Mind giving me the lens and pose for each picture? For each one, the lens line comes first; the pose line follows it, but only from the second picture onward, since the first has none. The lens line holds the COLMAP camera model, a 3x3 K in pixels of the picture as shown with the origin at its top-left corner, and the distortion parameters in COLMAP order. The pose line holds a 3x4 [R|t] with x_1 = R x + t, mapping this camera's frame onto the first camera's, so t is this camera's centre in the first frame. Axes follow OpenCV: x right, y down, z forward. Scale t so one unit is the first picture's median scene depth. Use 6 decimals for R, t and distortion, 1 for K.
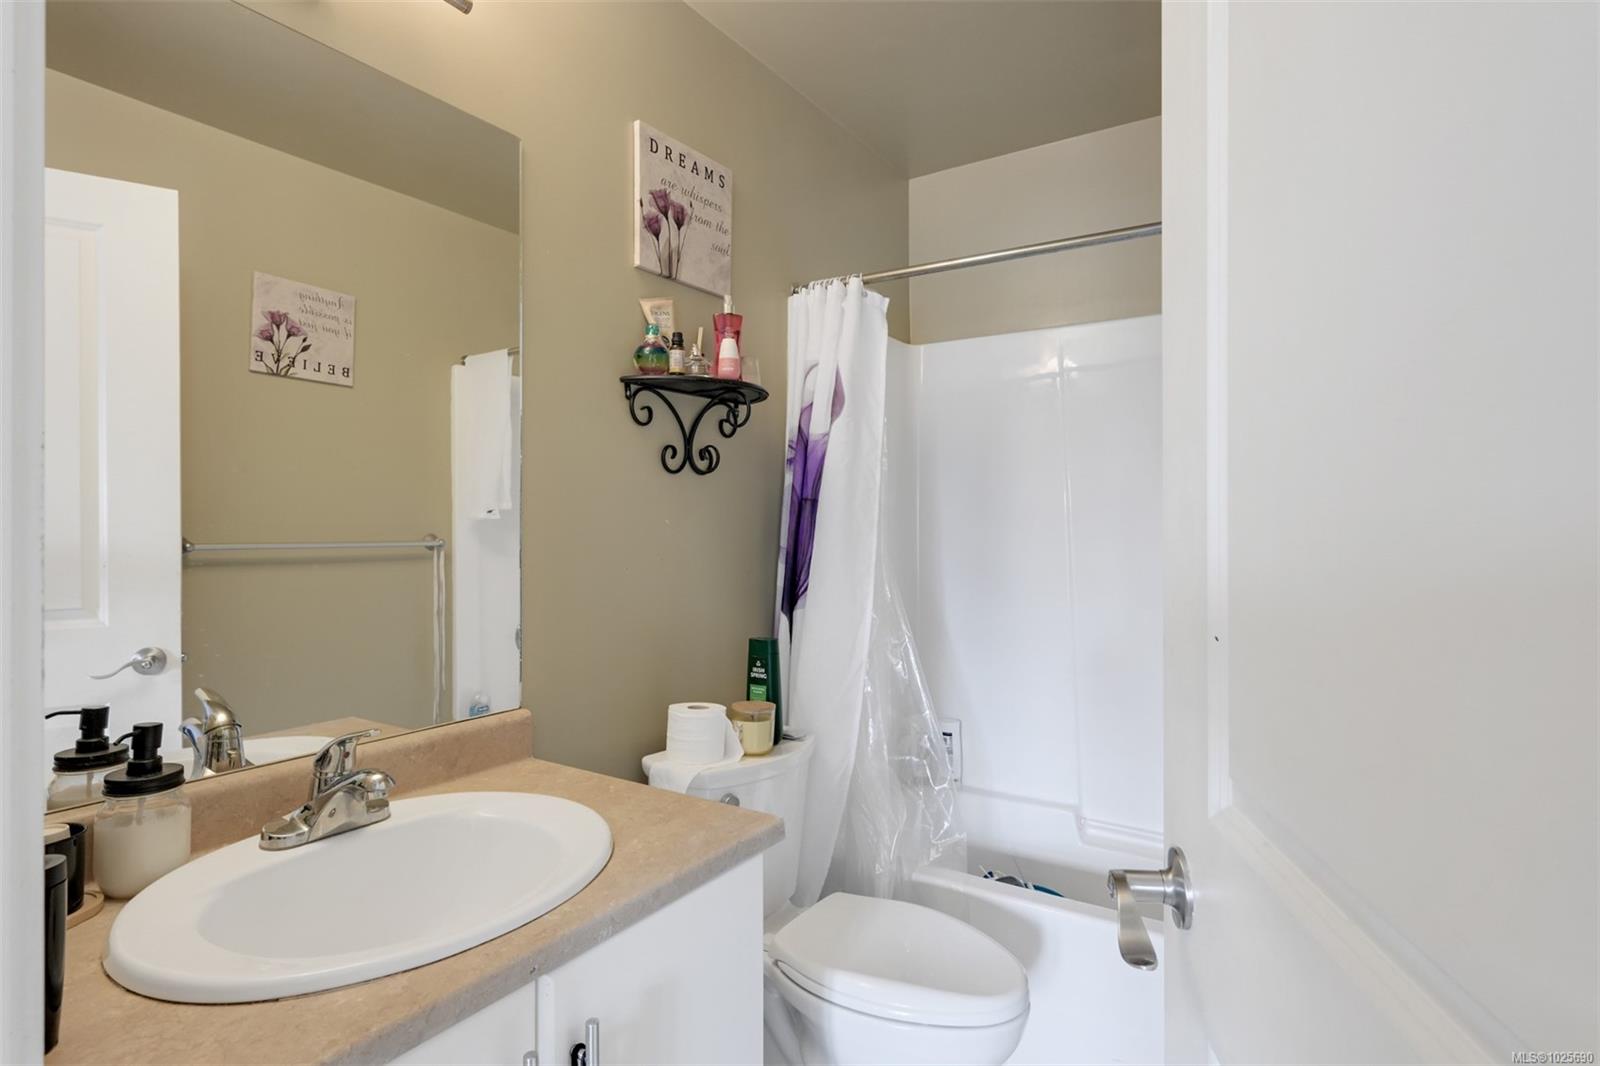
lens RADIAL K [[809.4, 0, 845.8], [0, 809.4, 530.7], [0, 0, 1]] dist [-0.004753, 0.000720]
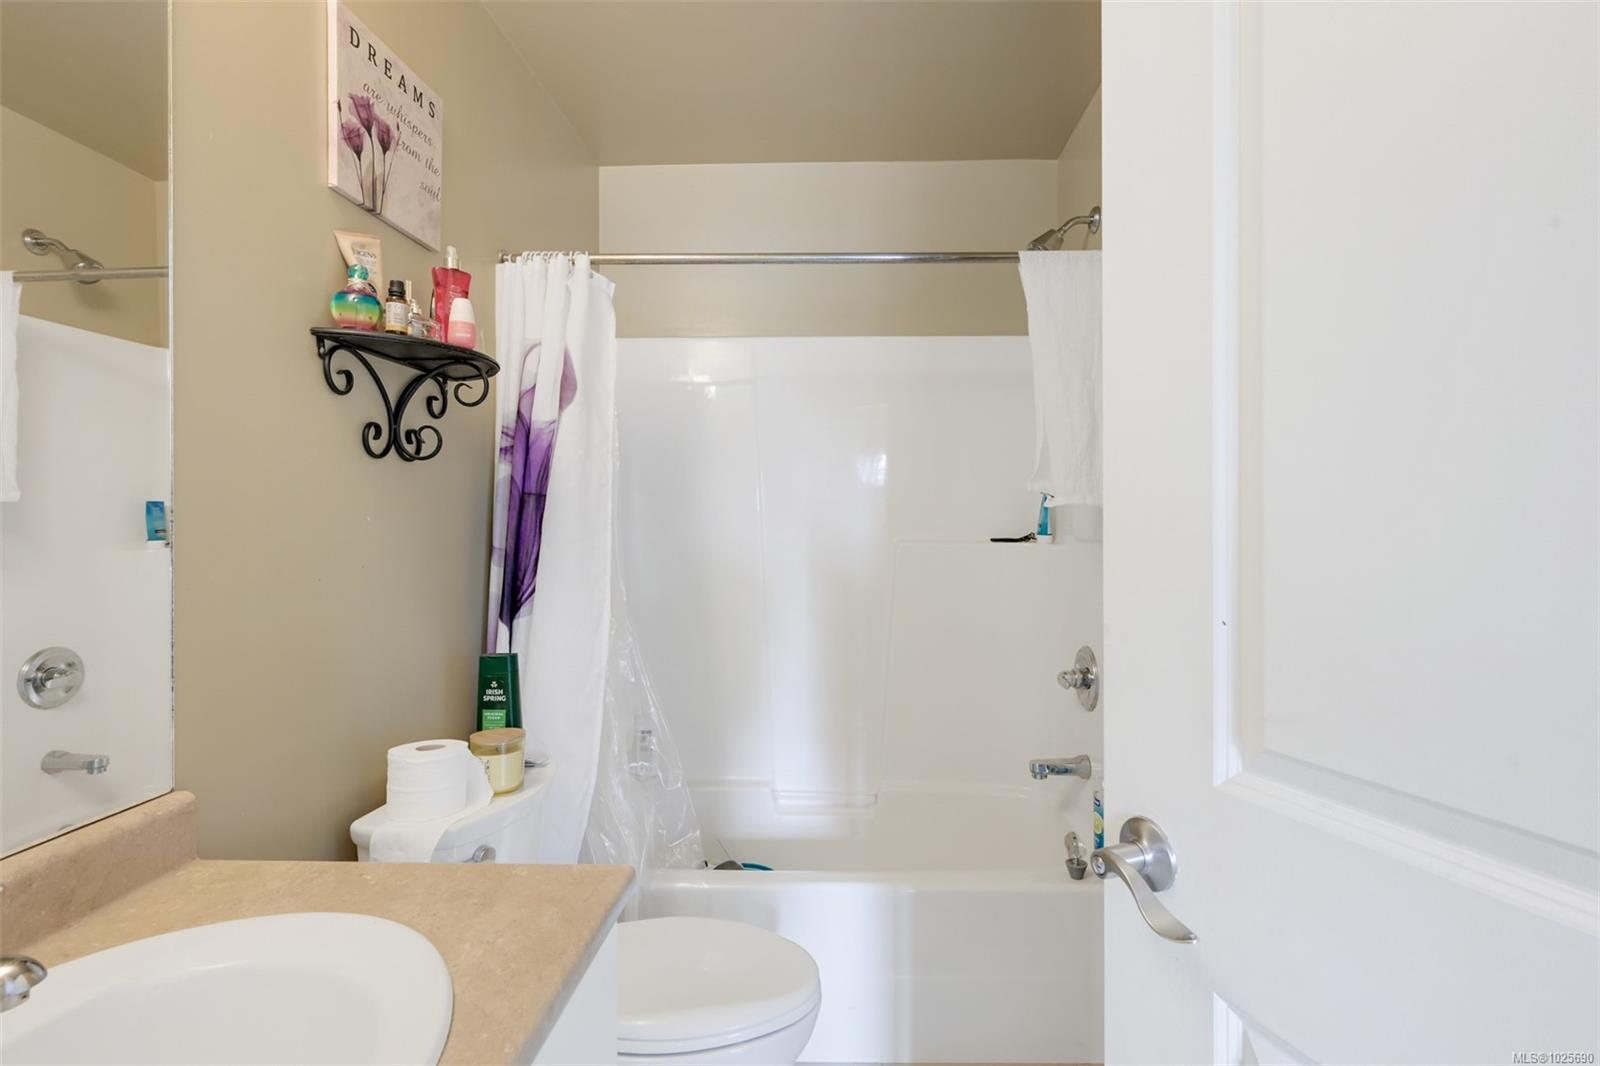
lens RADIAL K [[729.4, 0, 799.2], [0, 729.4, 525.7], [0, 0, 1]] dist [0.002046, -0.001593]
pose [[0.865992, -0.005739, 0.500026, -0.214836], [0.007236, 0.999973, -0.001055, -0.000444], [-0.500006, 0.004532, 0.866010, 0.171019]]
